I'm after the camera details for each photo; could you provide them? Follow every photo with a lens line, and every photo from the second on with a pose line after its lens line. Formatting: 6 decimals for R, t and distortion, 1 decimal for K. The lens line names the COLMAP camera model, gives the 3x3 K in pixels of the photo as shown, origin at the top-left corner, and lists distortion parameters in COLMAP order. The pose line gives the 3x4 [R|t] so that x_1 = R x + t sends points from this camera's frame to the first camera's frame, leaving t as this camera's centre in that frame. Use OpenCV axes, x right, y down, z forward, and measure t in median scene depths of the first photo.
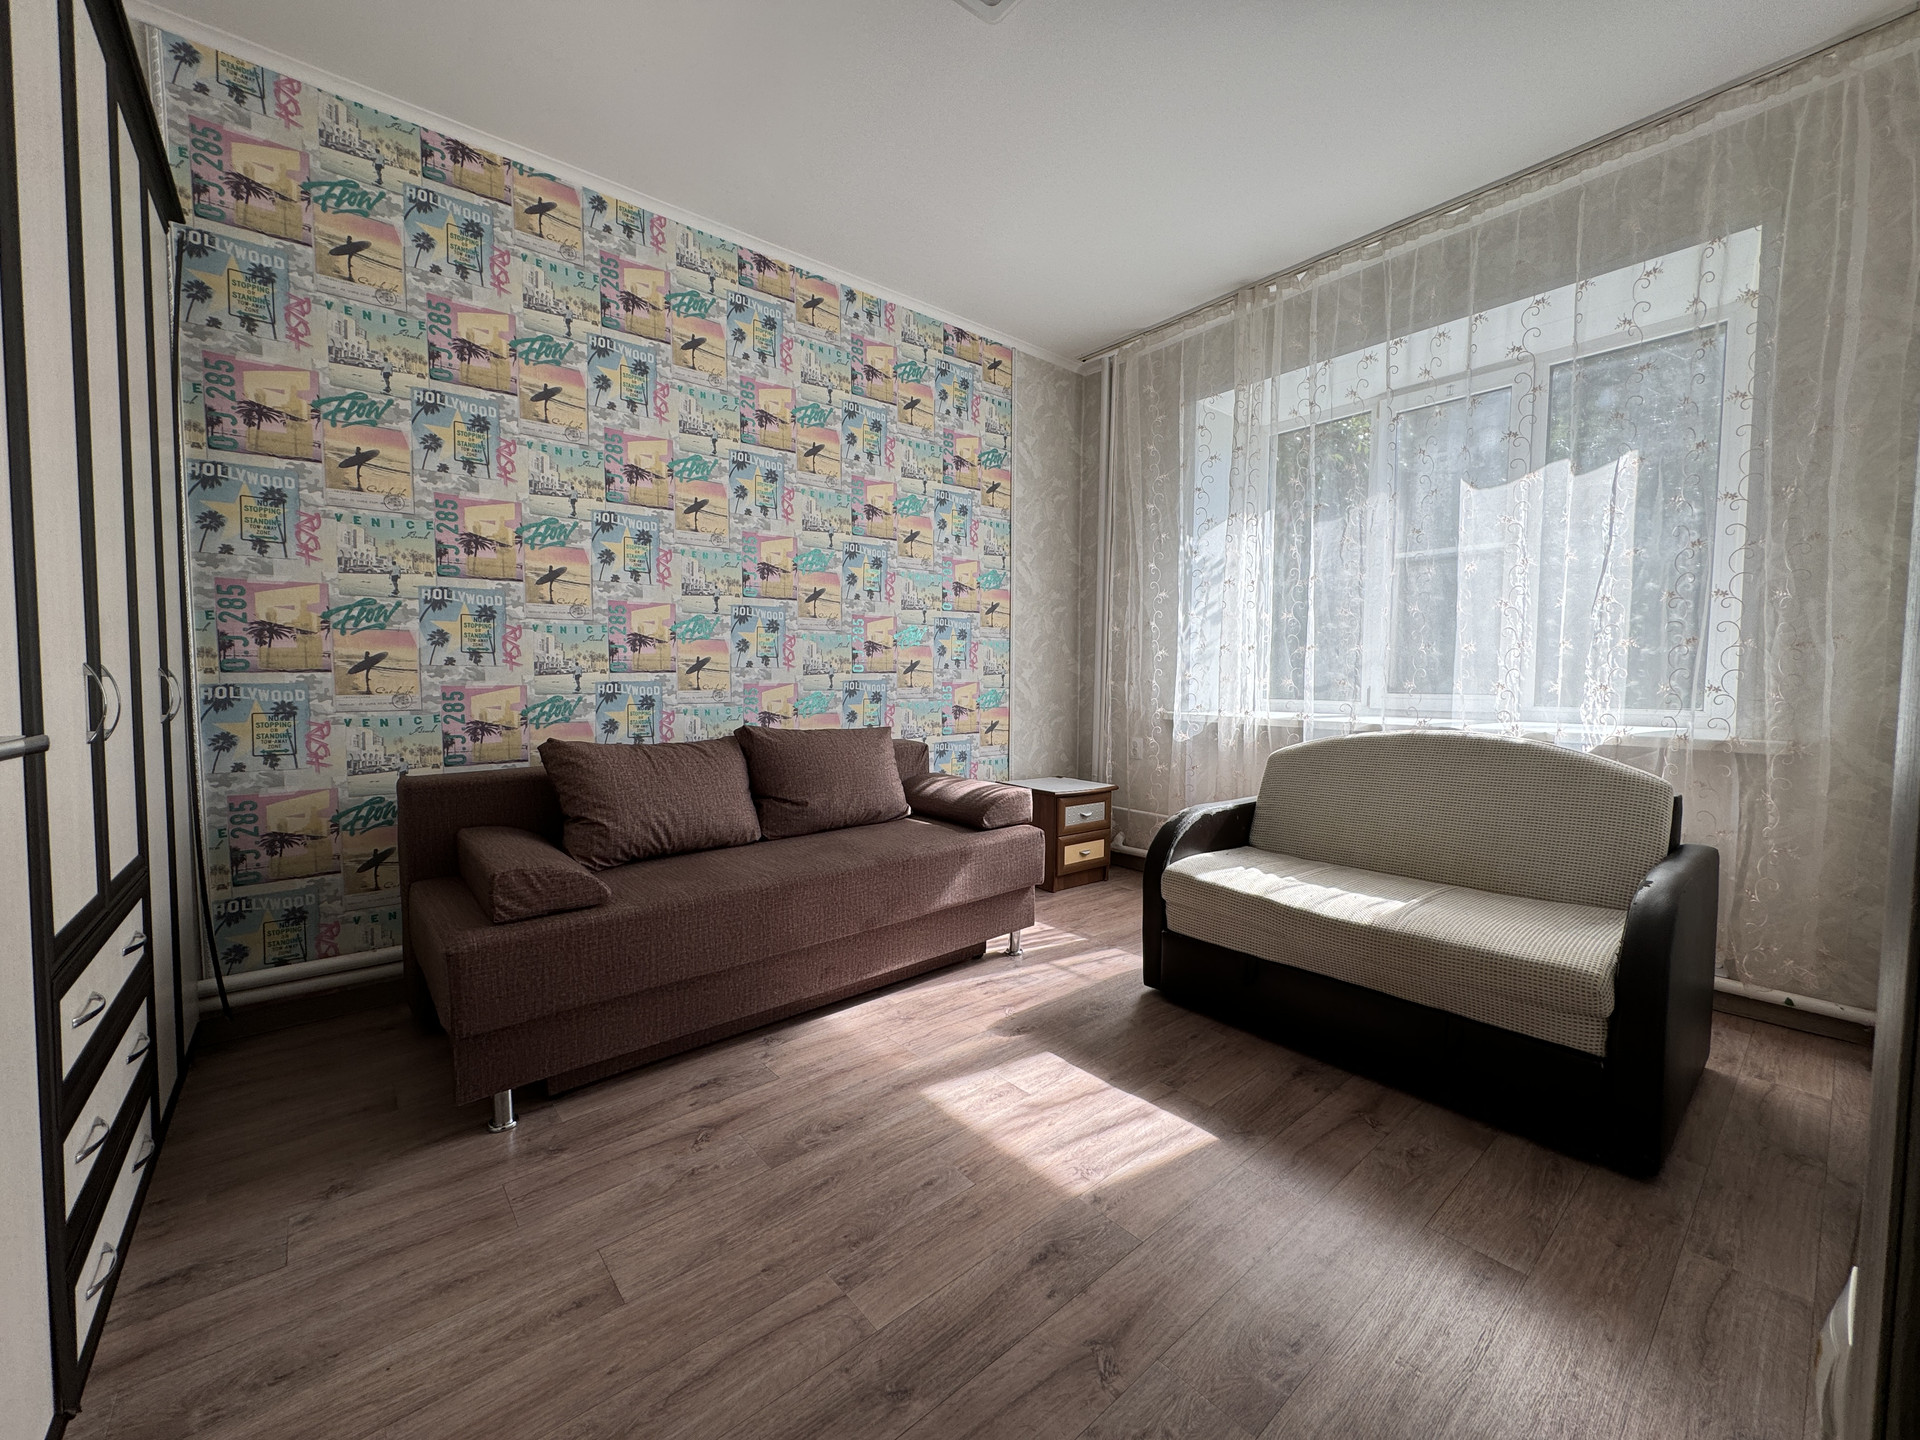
lens RADIAL K [[765.3, 0, 959.5], [0, 765.3, 720.2], [0, 0, 1]] dist [-0.003820, 0.000985]
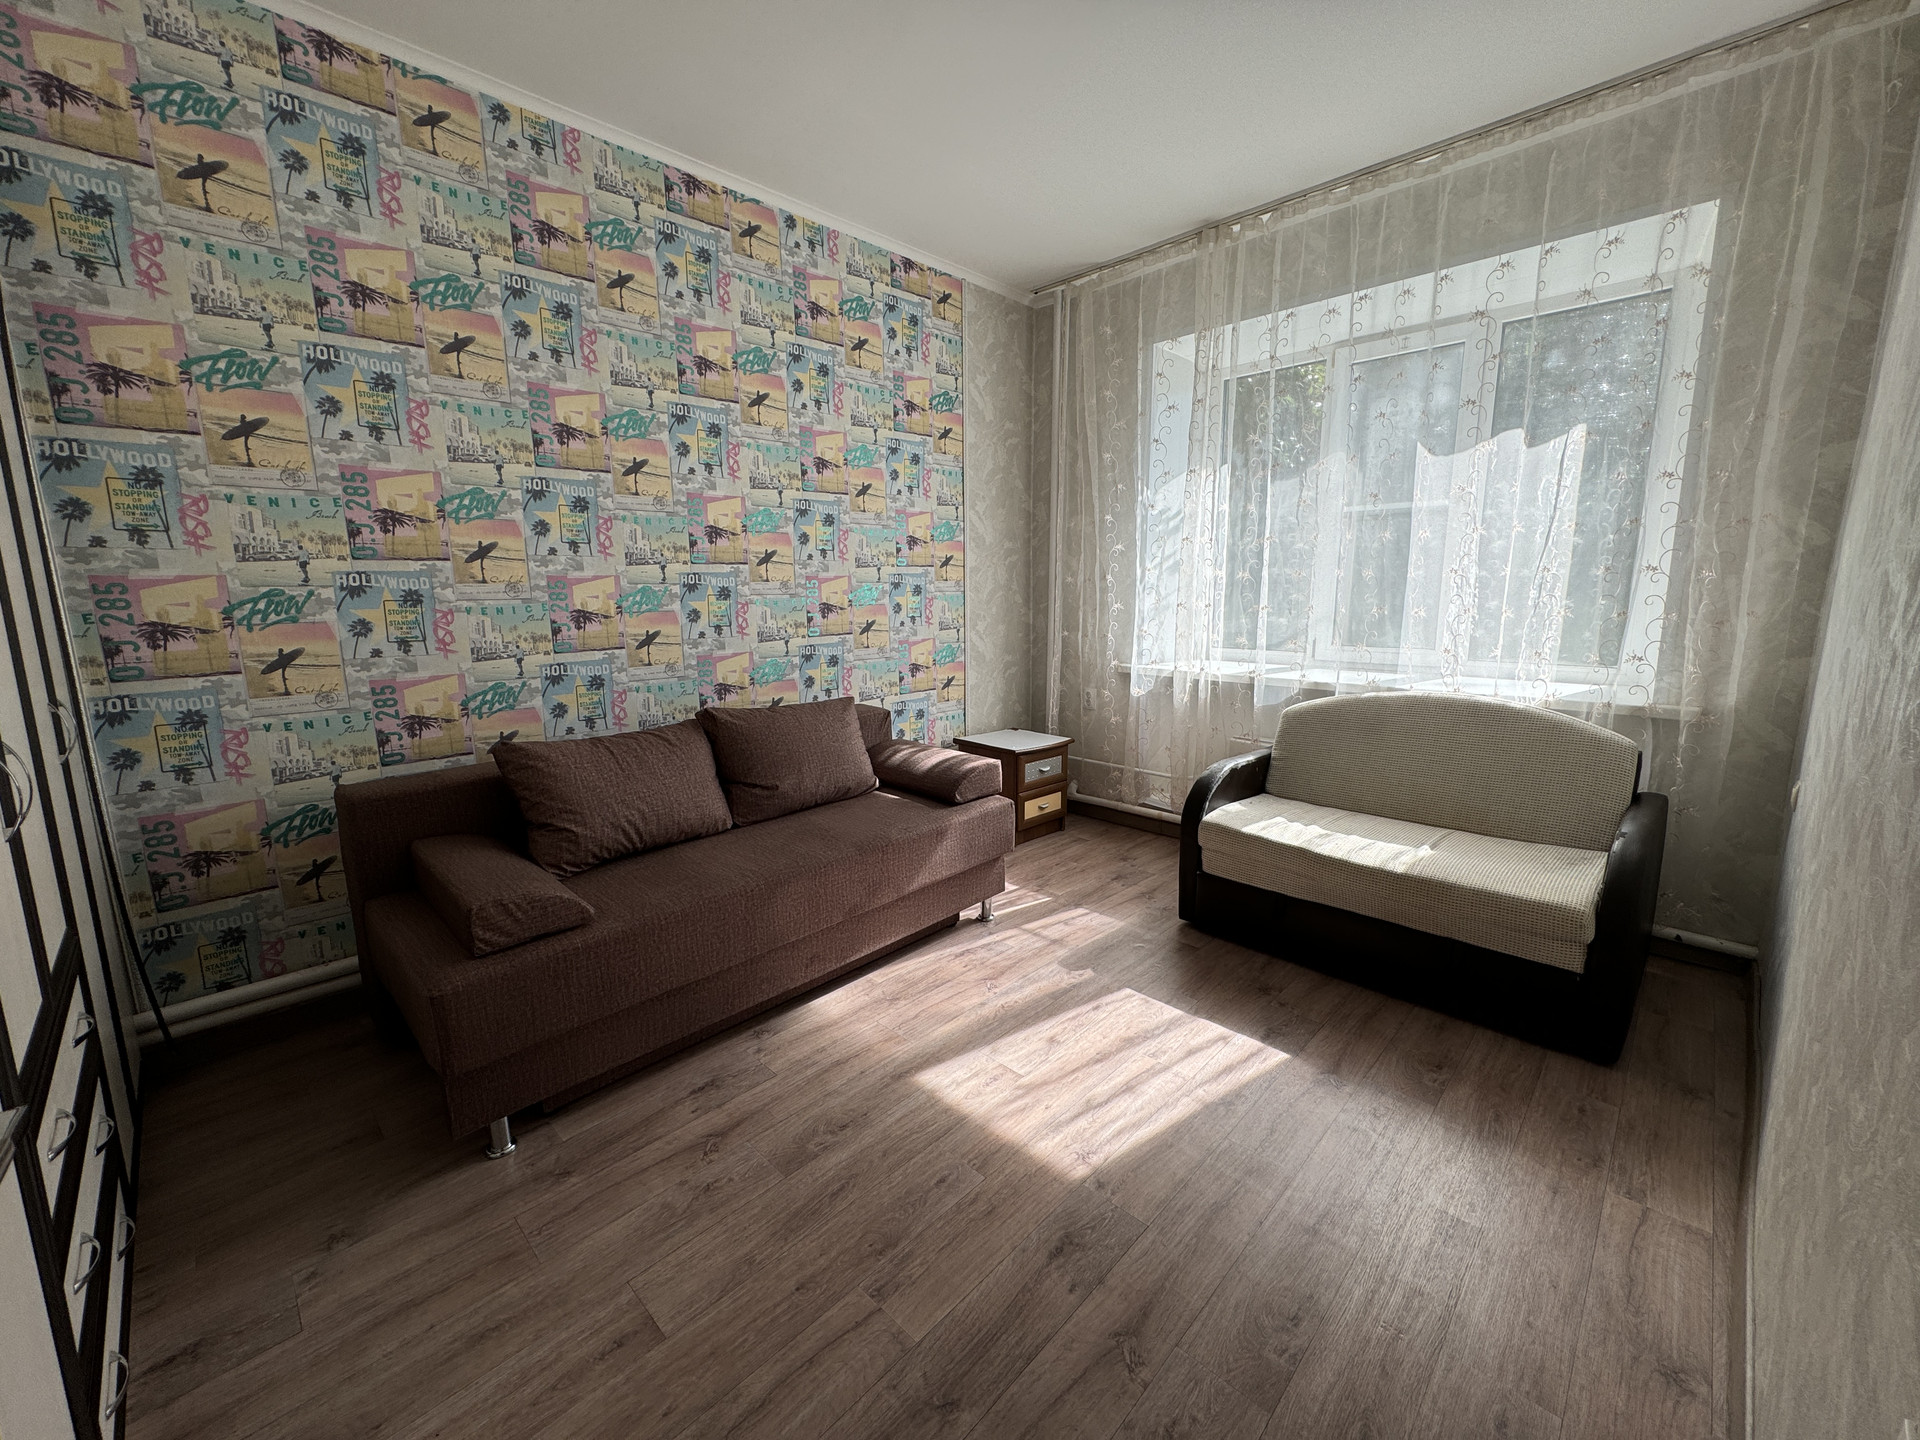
lens RADIAL K [[765.3, 0, 952.6], [0, 765.3, 709.8], [0, 0, 1]] dist [-0.003820, 0.000985]
pose [[0.995194, -0.029318, 0.093429, -0.069338], [0.018635, 0.993394, 0.113230, -0.103325], [-0.096131, -0.110945, 0.989166, 0.021694]]
